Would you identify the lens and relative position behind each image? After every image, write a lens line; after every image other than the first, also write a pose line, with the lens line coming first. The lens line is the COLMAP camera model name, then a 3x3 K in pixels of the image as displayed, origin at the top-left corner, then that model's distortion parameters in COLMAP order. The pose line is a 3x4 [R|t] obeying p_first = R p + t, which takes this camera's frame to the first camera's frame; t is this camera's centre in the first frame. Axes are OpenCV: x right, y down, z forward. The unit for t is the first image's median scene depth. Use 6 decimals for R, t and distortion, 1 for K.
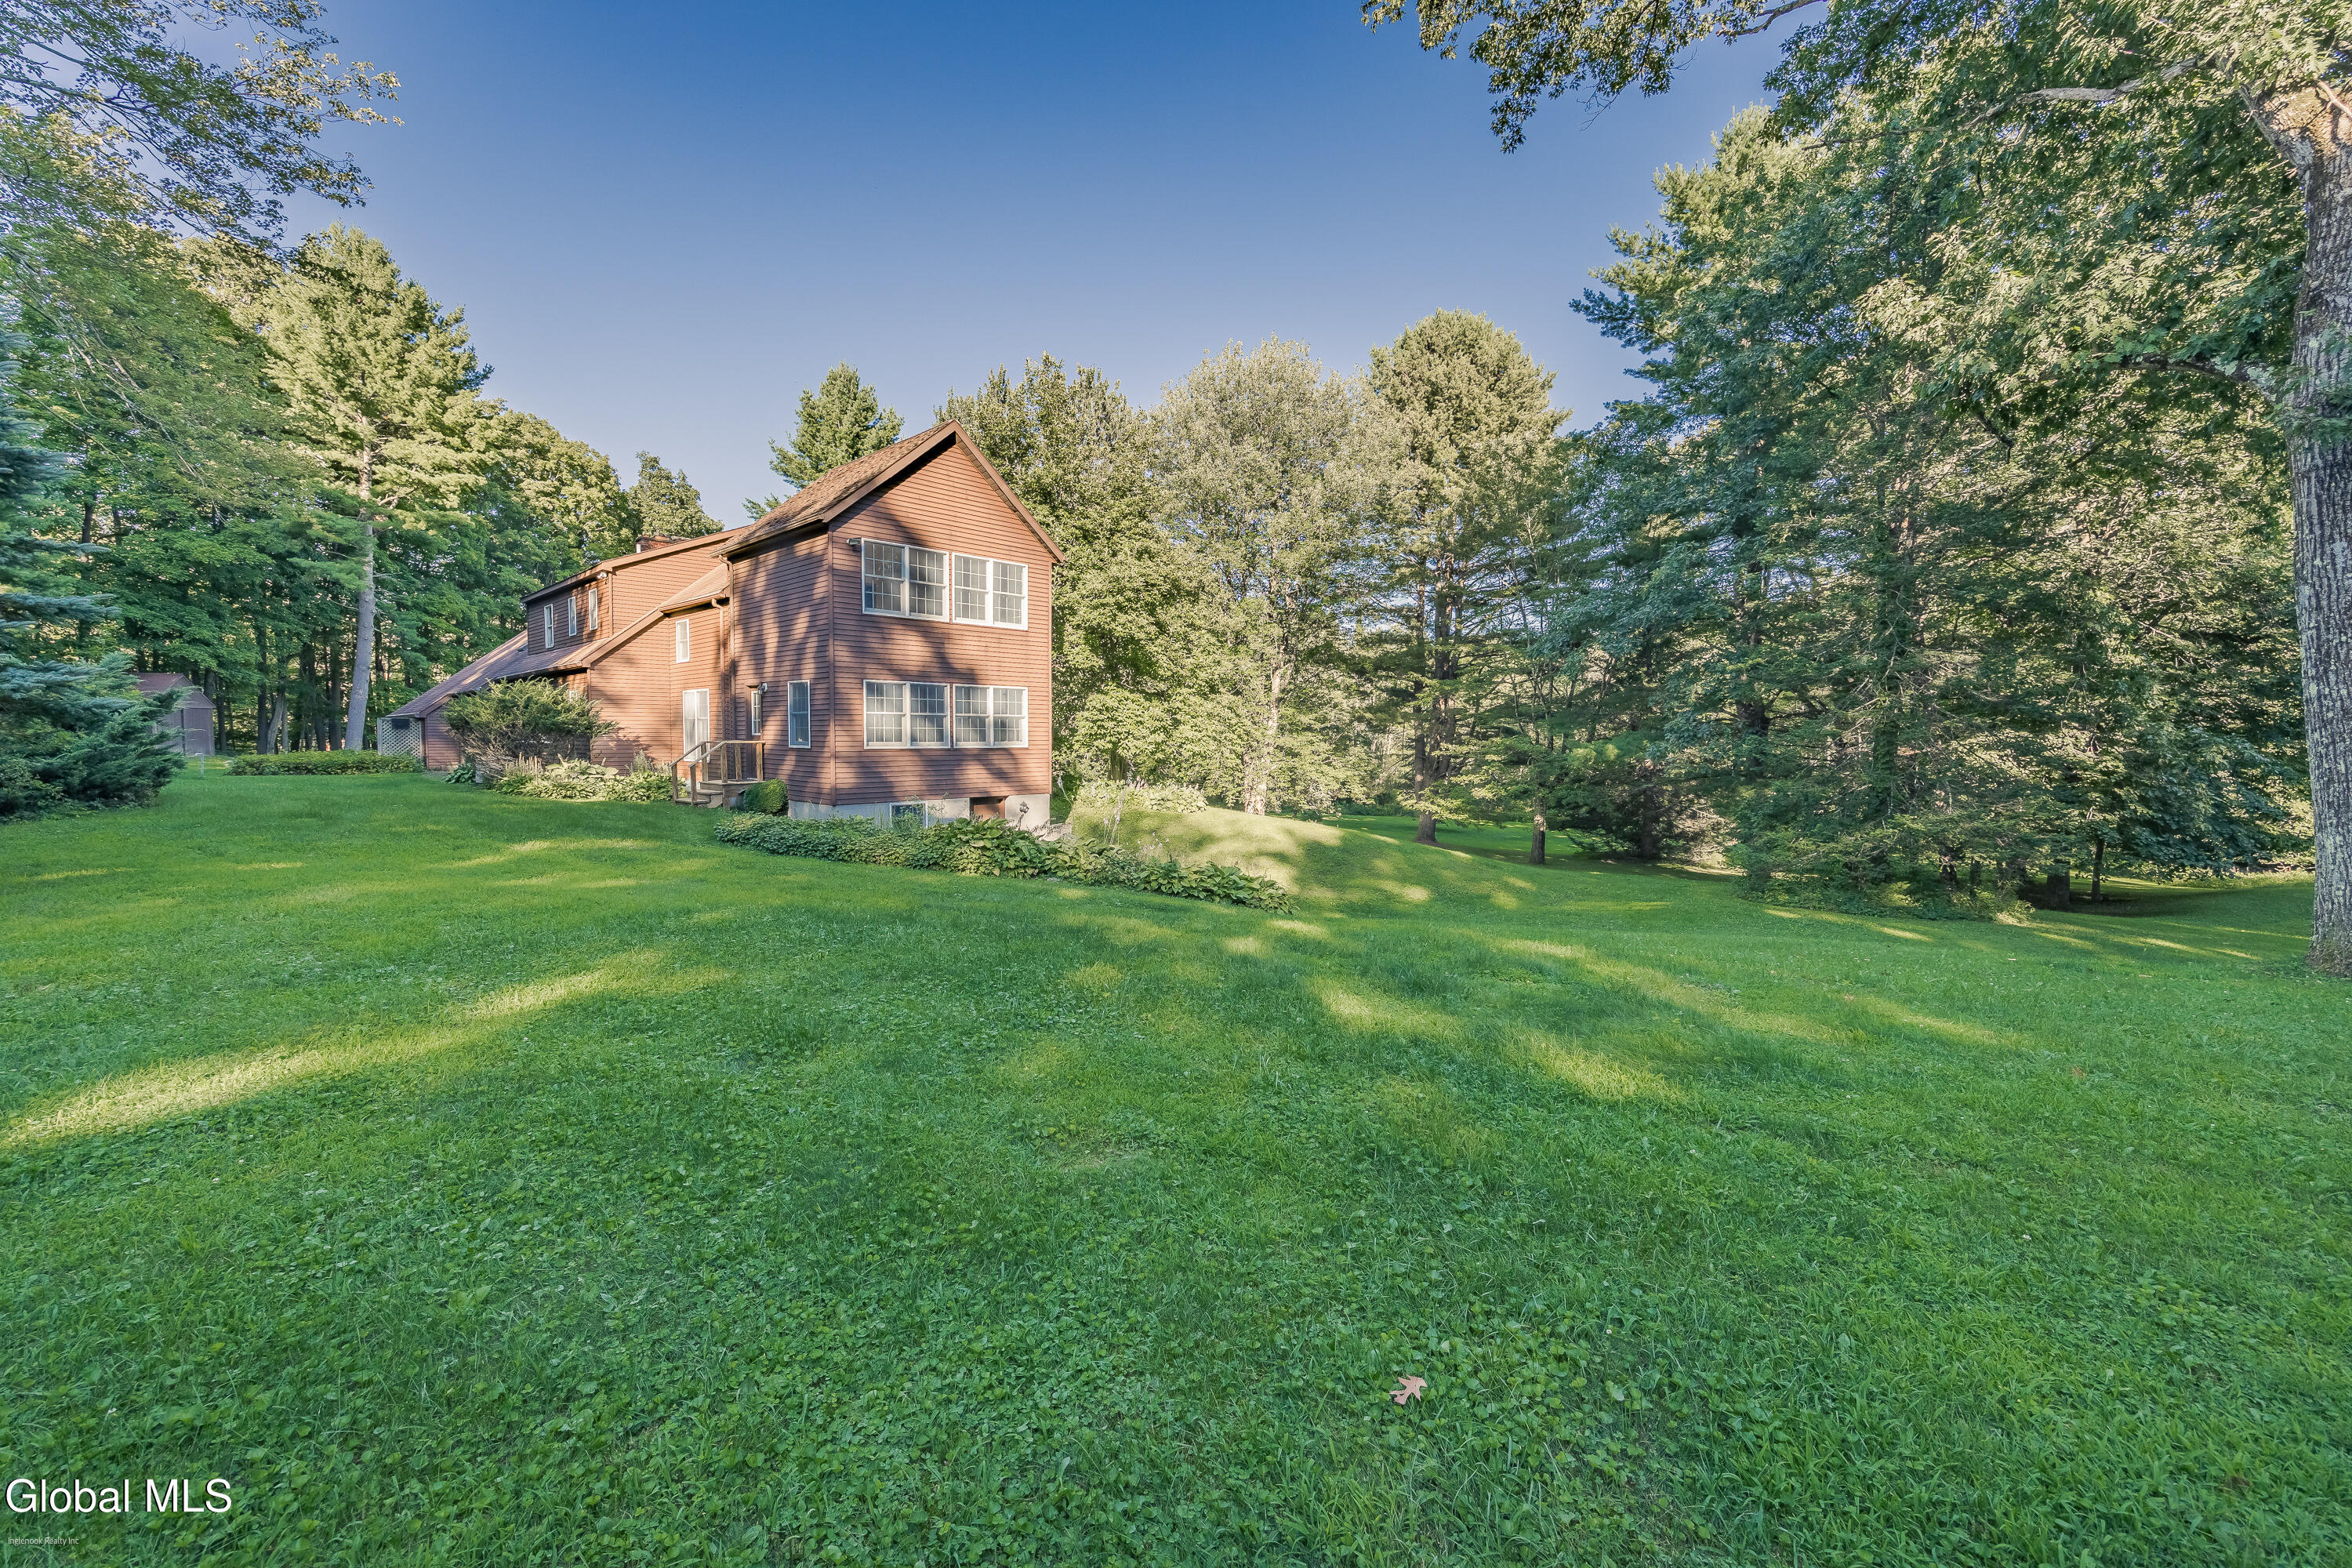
lens RADIAL K [[959.7, 0, 1174.3], [0, 959.7, 802.4], [0, 0, 1]] dist [0.010996, 0.000131]
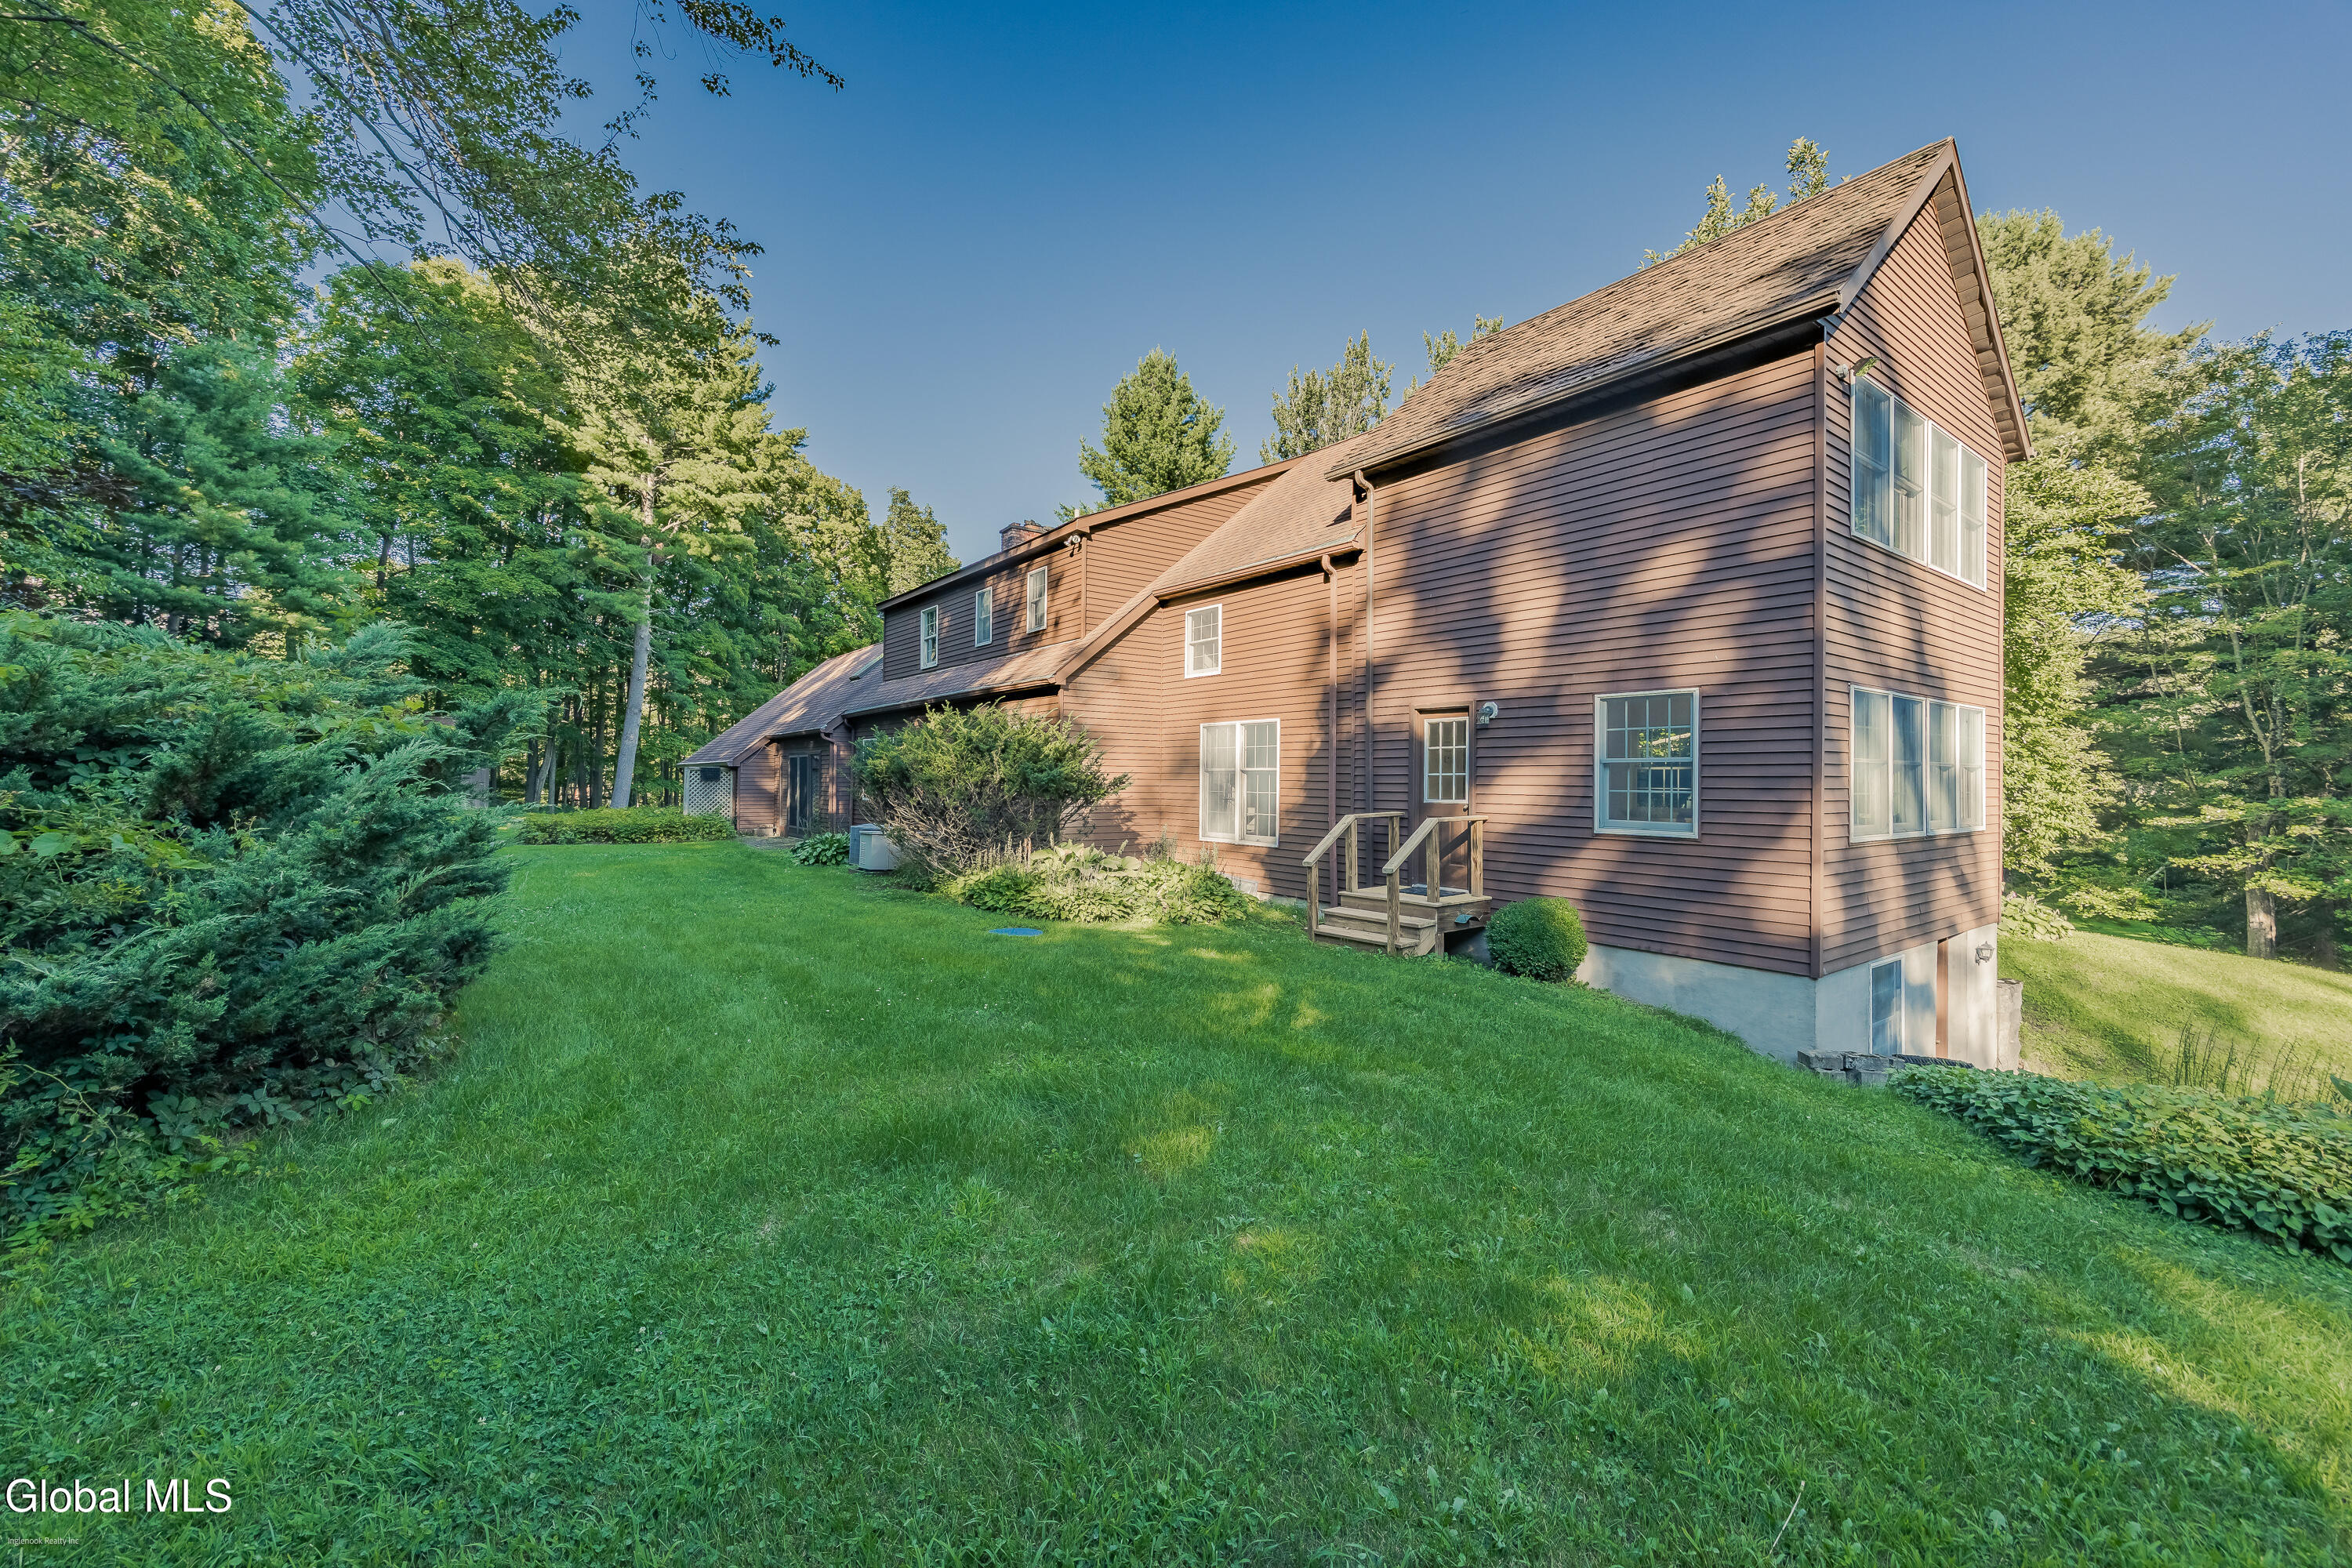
lens RADIAL K [[941.1, 0, 1168.4], [0, 941.1, 790.4], [0, 0, 1]] dist [0.003993, 0.000458]
pose [[0.989546, 0.003674, -0.144174, -0.232802], [-0.012172, 0.998236, -0.058106, -0.020621], [0.143706, 0.059254, 0.987845, 0.218818]]
